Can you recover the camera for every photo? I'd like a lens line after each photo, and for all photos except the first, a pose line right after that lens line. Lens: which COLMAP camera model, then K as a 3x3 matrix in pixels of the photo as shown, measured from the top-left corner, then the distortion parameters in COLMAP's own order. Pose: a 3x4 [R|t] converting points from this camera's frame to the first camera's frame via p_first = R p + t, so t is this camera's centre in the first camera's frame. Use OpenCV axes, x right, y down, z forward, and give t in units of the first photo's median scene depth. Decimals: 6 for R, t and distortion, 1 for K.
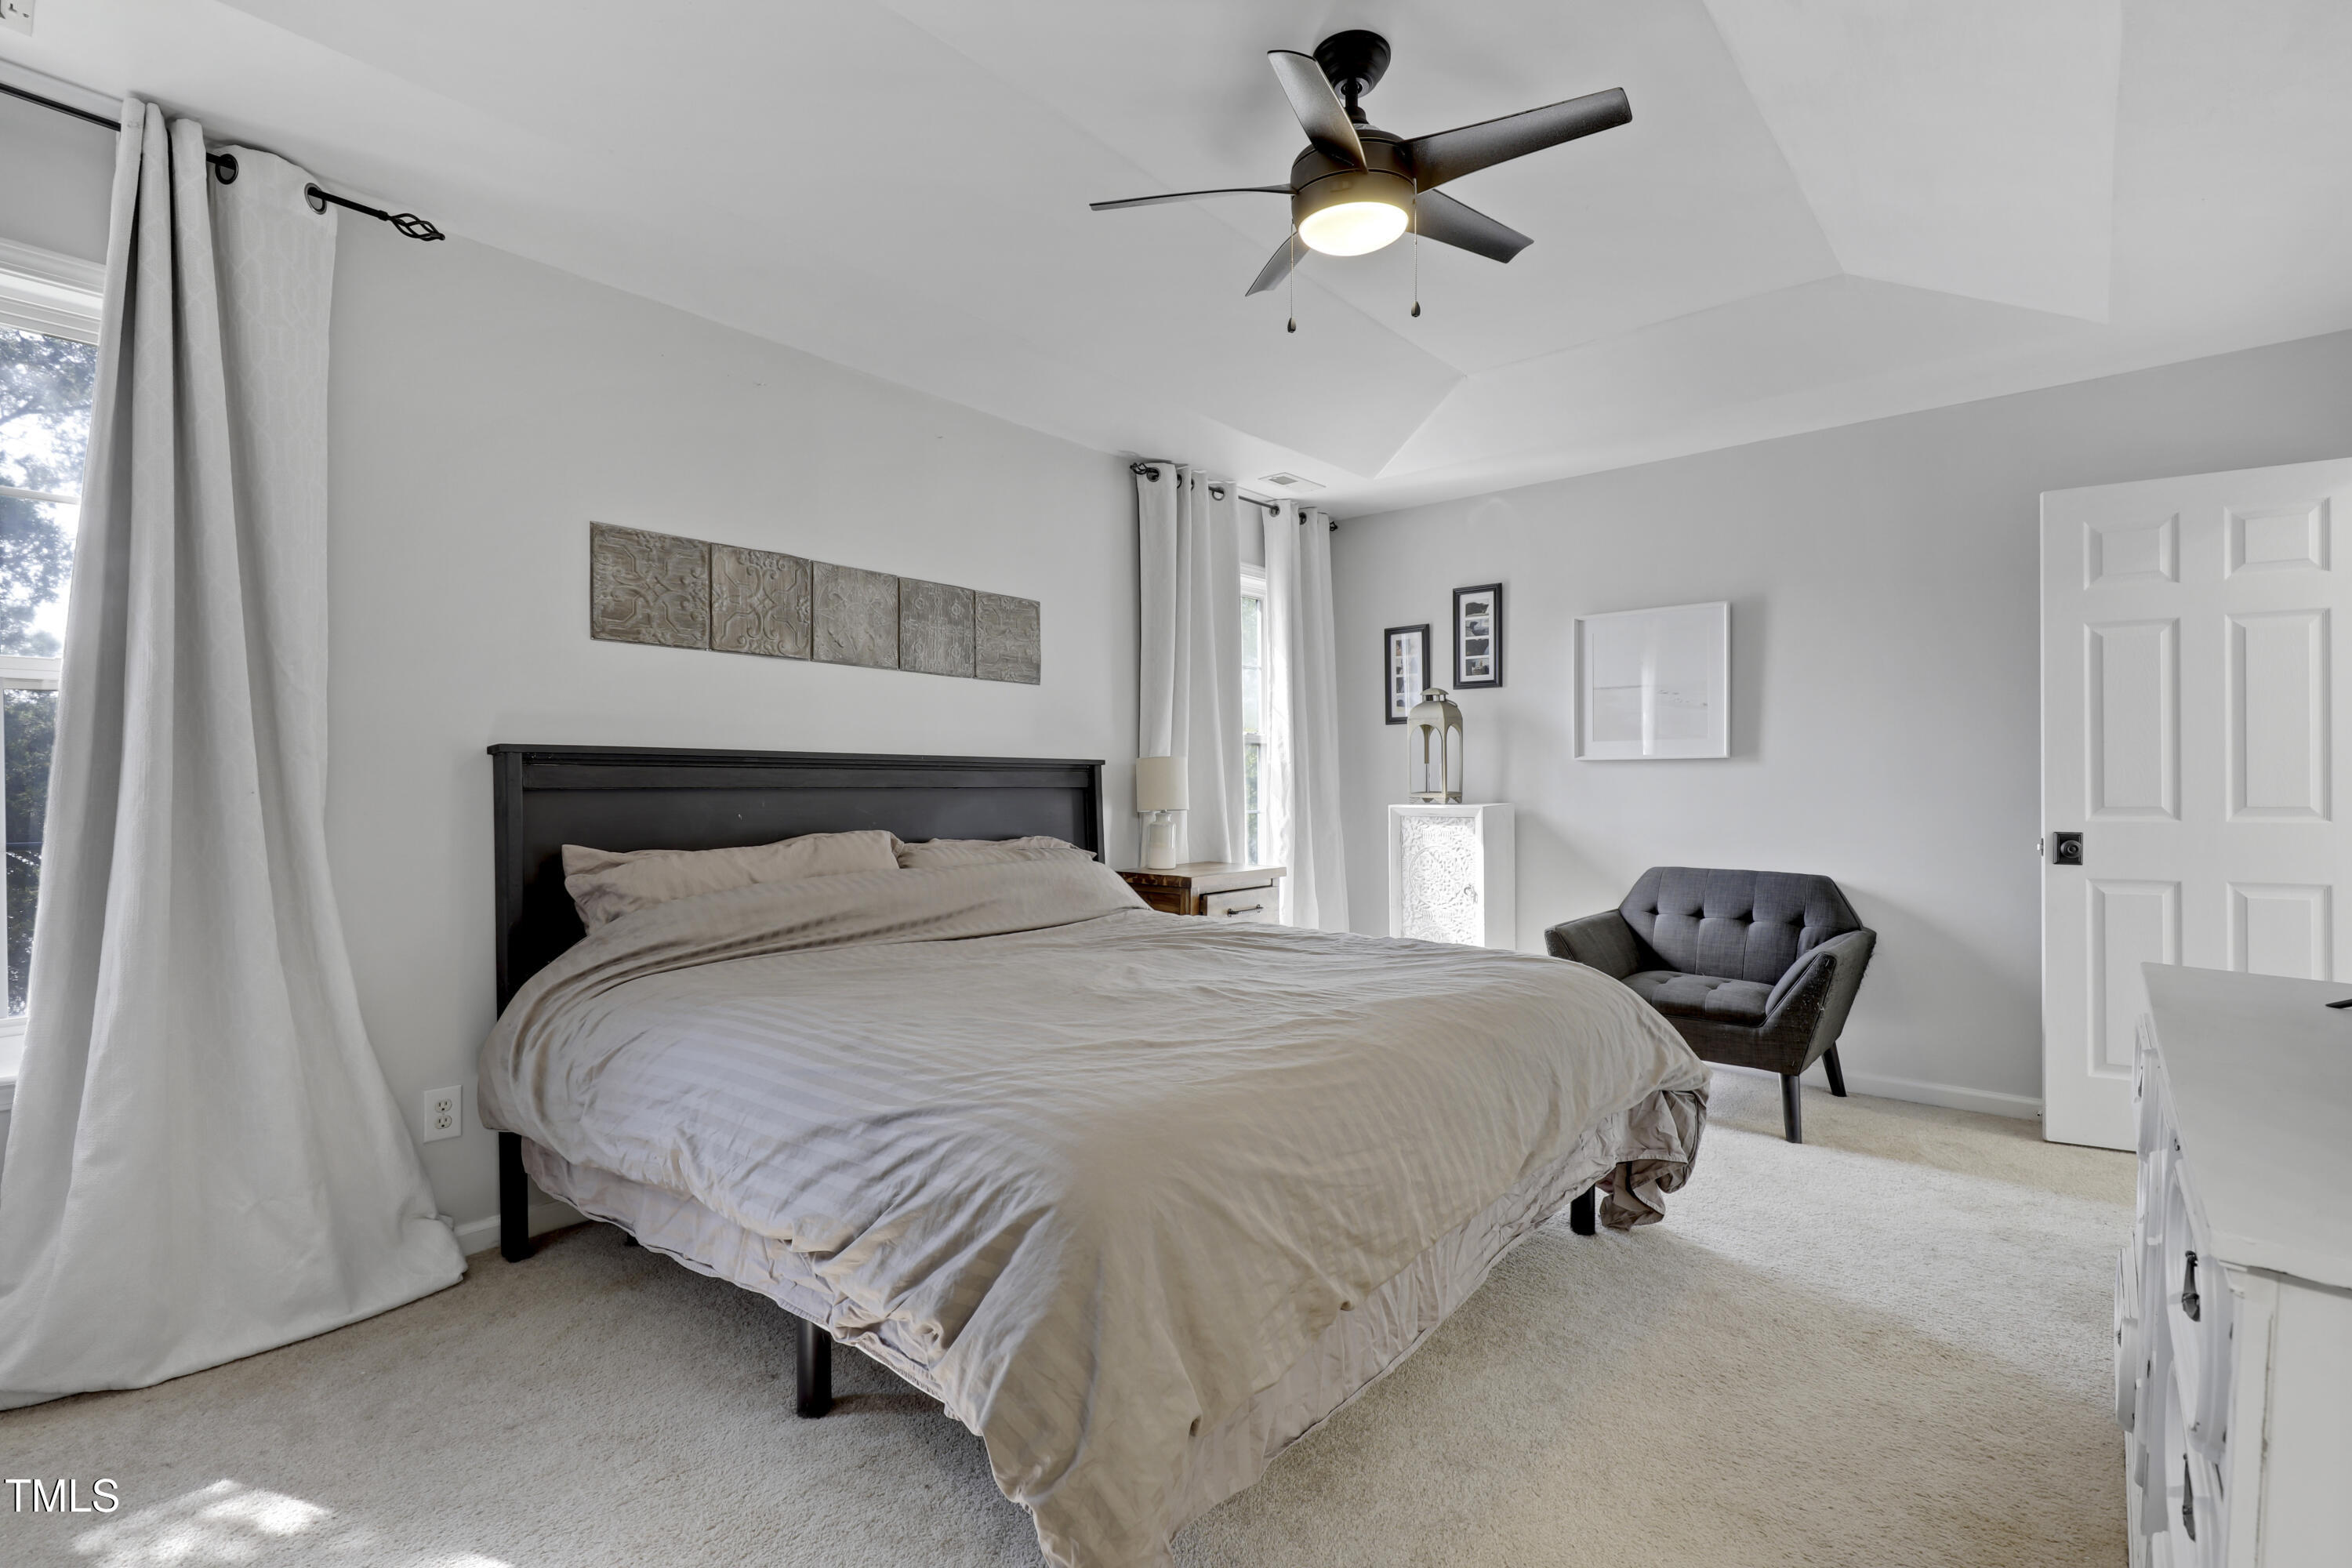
lens RADIAL K [[1075.3, 0, 1180.4], [0, 1075.3, 785.7], [0, 0, 1]] dist [-0.005145, 0.001697]
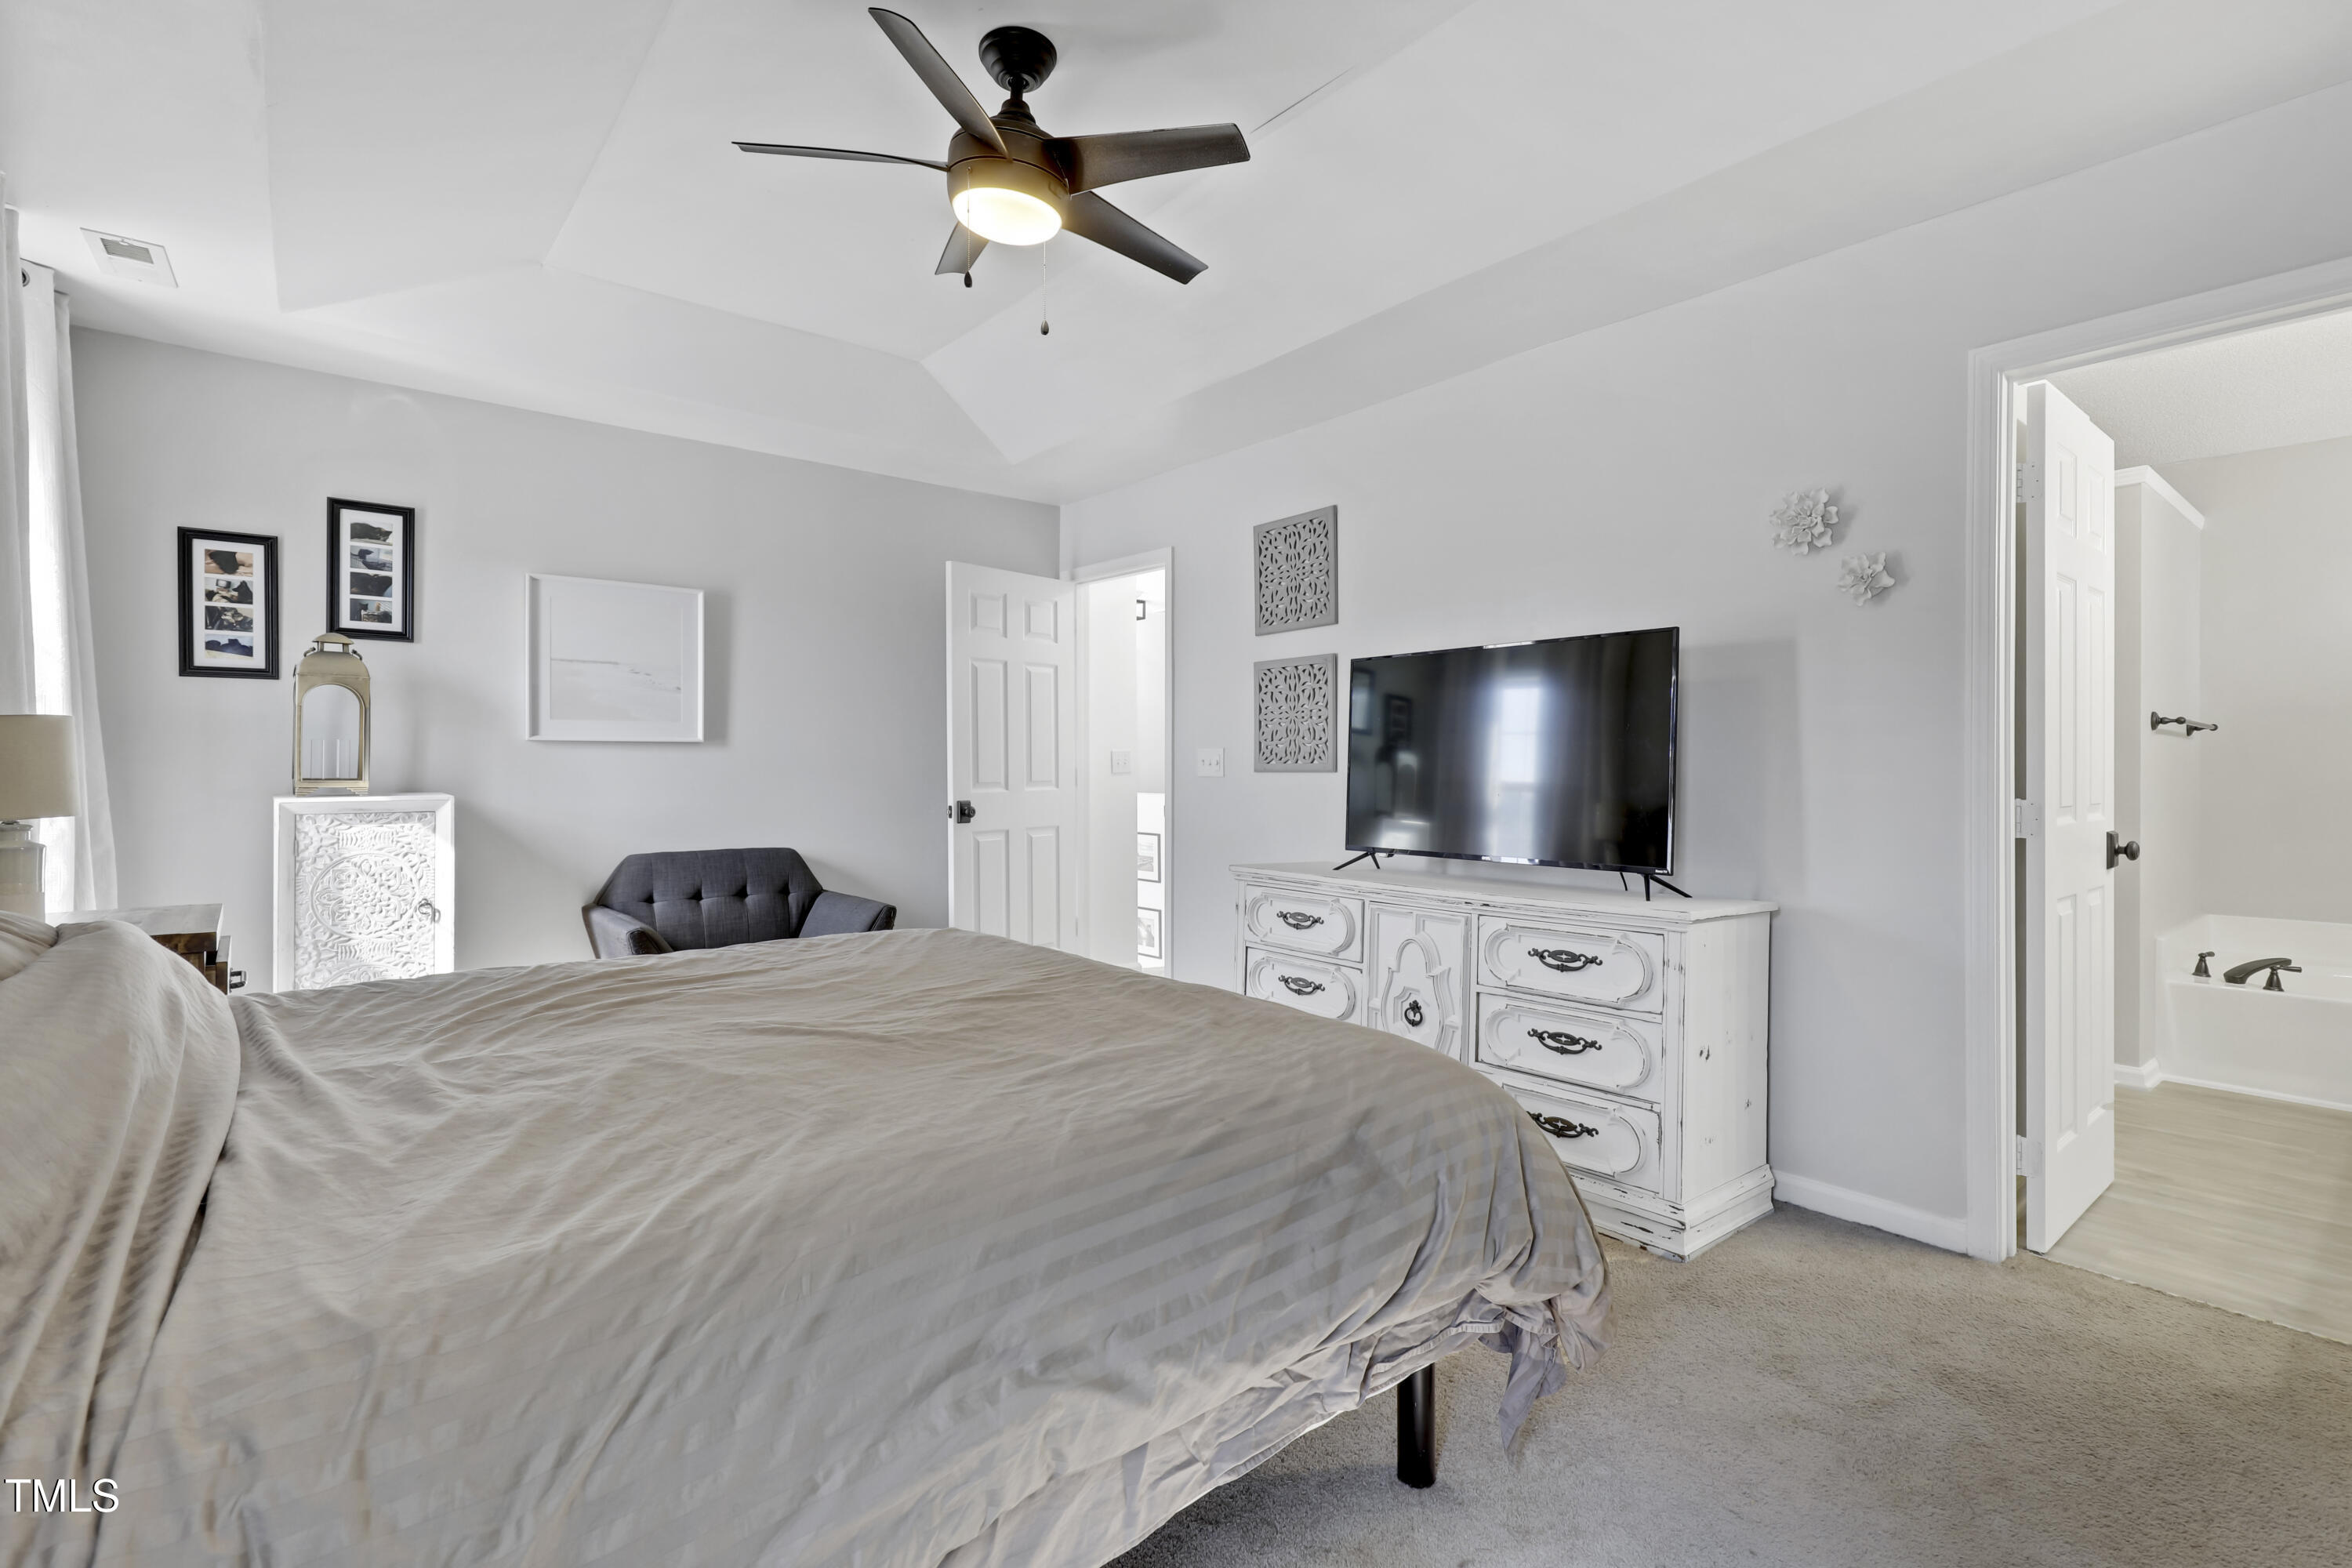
lens RADIAL K [[1075.3, 0, 1187.2], [0, 1075.3, 770.1], [0, 0, 1]] dist [-0.005145, 0.001697]
pose [[0.155937, -0.007457, 0.987739, -0.390042], [-0.001929, 0.999967, 0.007854, -0.006981], [-0.987765, -0.003130, 0.155918, 0.335535]]
